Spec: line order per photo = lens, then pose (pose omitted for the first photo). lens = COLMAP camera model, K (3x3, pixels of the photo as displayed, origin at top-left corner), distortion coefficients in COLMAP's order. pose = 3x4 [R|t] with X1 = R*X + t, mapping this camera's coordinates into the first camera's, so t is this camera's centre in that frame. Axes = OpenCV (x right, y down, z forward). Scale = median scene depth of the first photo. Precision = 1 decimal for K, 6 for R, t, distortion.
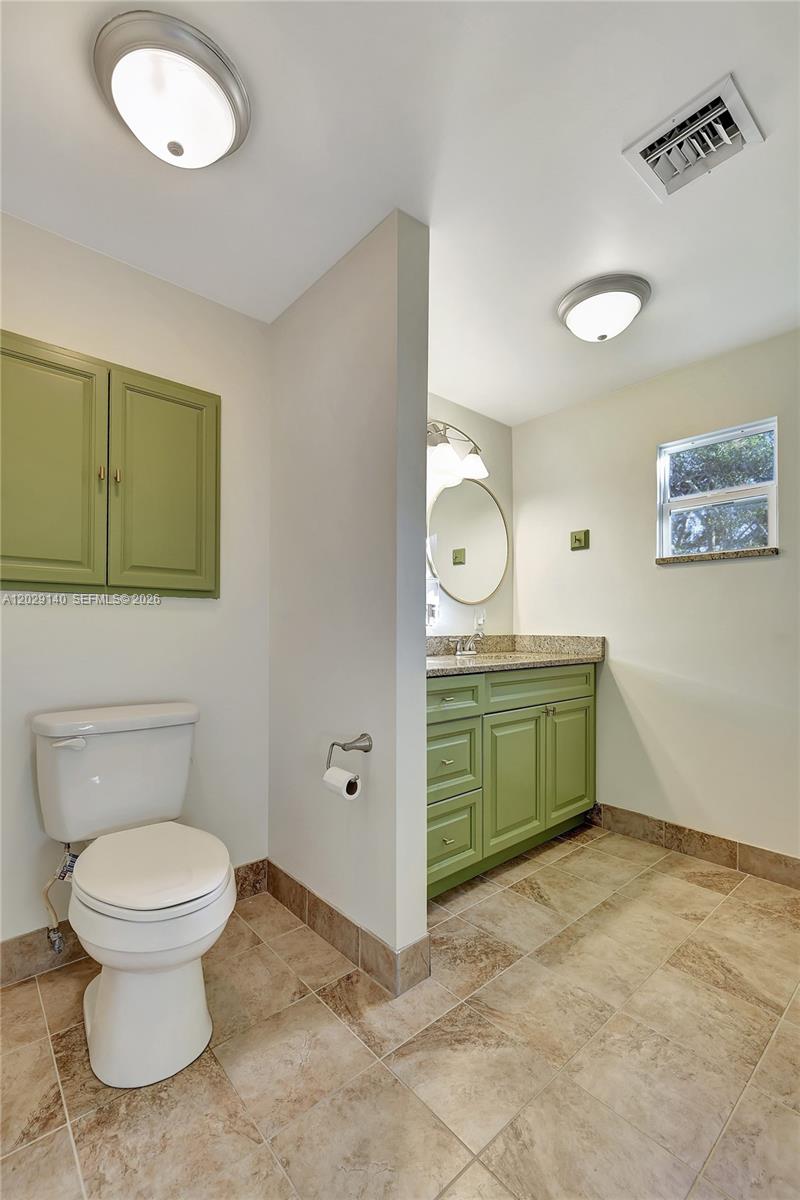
lens RADIAL K [[503.5, 0, 406.0], [0, 503.5, 625.4], [0, 0, 1]] dist [0.006711, -0.004332]
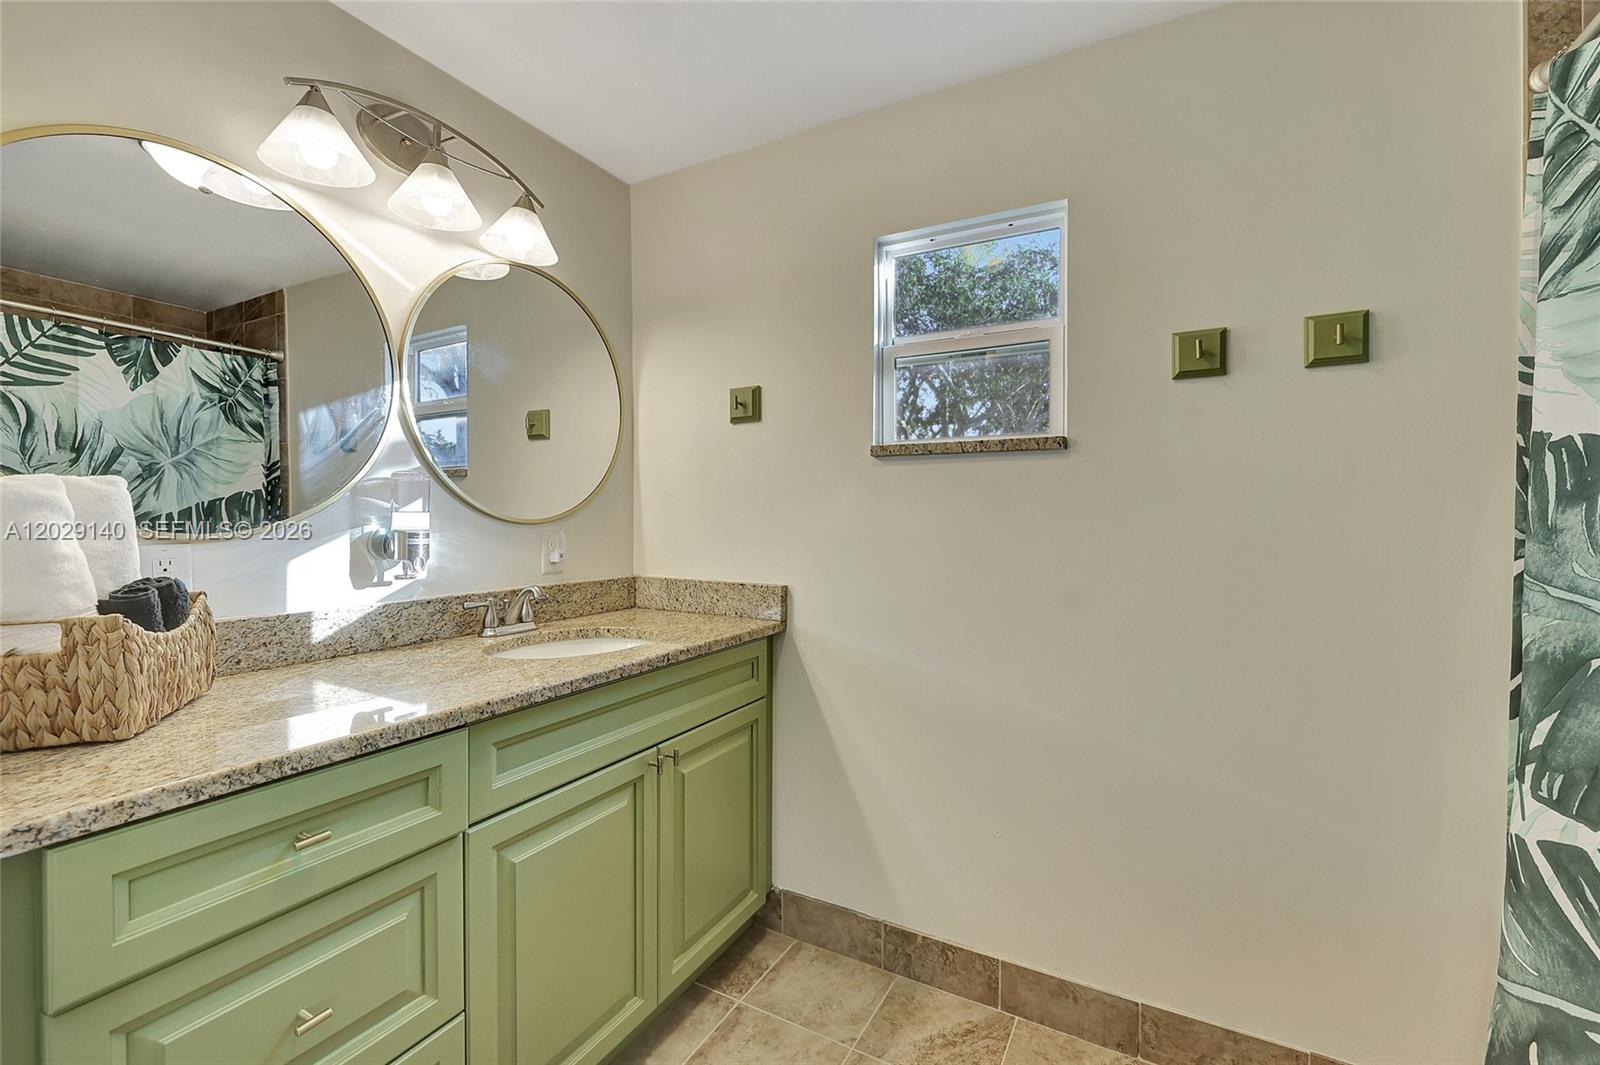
lens RADIAL K [[671.3, 0, 800.0], [0, 671.3, 528.9], [0, 0, 1]] dist [0.006711, -0.004332]
pose [[0.944876, -0.004313, 0.327401, 0.191421], [-0.001439, 0.999849, 0.017326, -0.057254], [-0.327426, -0.016842, 0.944727, 0.350533]]
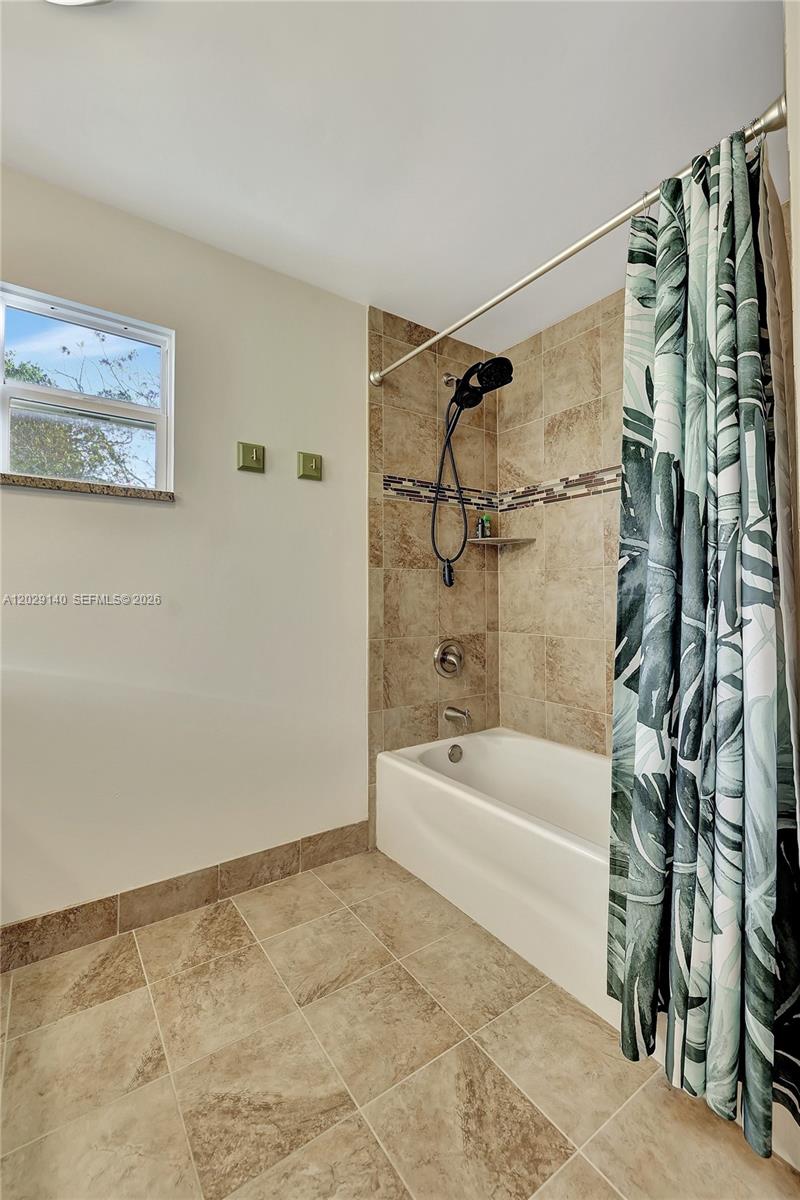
lens RADIAL K [[503.5, 0, 400.3], [0, 503.5, 585.0], [0, 0, 1]] dist [0.006711, -0.004332]
pose [[0.131478, 0.017121, 0.991171, -0.005351], [-0.001792, 0.999853, -0.017033, 0.003628], [-0.991317, 0.000463, 0.131490, 0.477517]]
